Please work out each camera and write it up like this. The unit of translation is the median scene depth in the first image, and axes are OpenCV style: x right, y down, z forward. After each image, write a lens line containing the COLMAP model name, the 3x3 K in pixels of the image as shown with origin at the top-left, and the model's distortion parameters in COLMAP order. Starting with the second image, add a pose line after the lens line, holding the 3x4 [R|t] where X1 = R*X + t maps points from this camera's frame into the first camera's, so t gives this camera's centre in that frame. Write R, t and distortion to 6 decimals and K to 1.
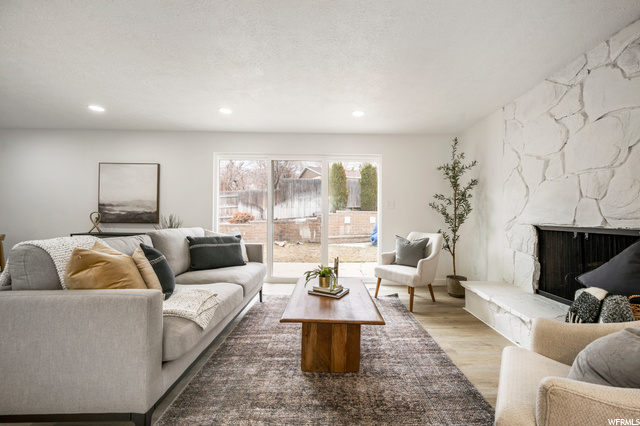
lens RADIAL K [[253.9, 0, 320.9], [0, 253.9, 213.9], [0, 0, 1]] dist [-0.000392, -0.000260]
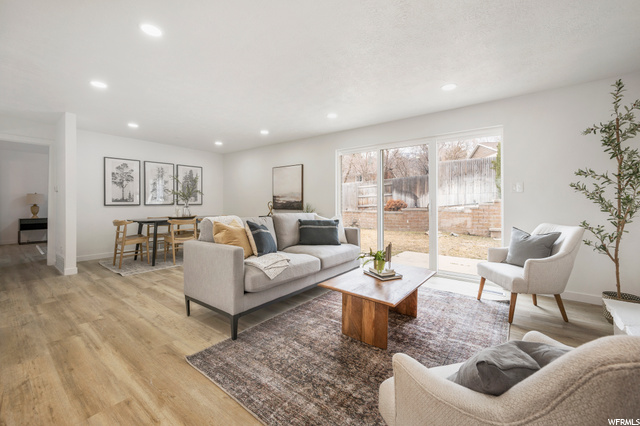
lens RADIAL K [[253.9, 0, 302.2], [0, 253.9, 206.2], [0, 0, 1]] dist [-0.000392, -0.000260]
pose [[0.769639, -0.000971, -0.638479, 0.333197], [0.011569, 0.999856, 0.012425, 0.003658], [0.638375, -0.016949, 0.769539, -0.015788]]
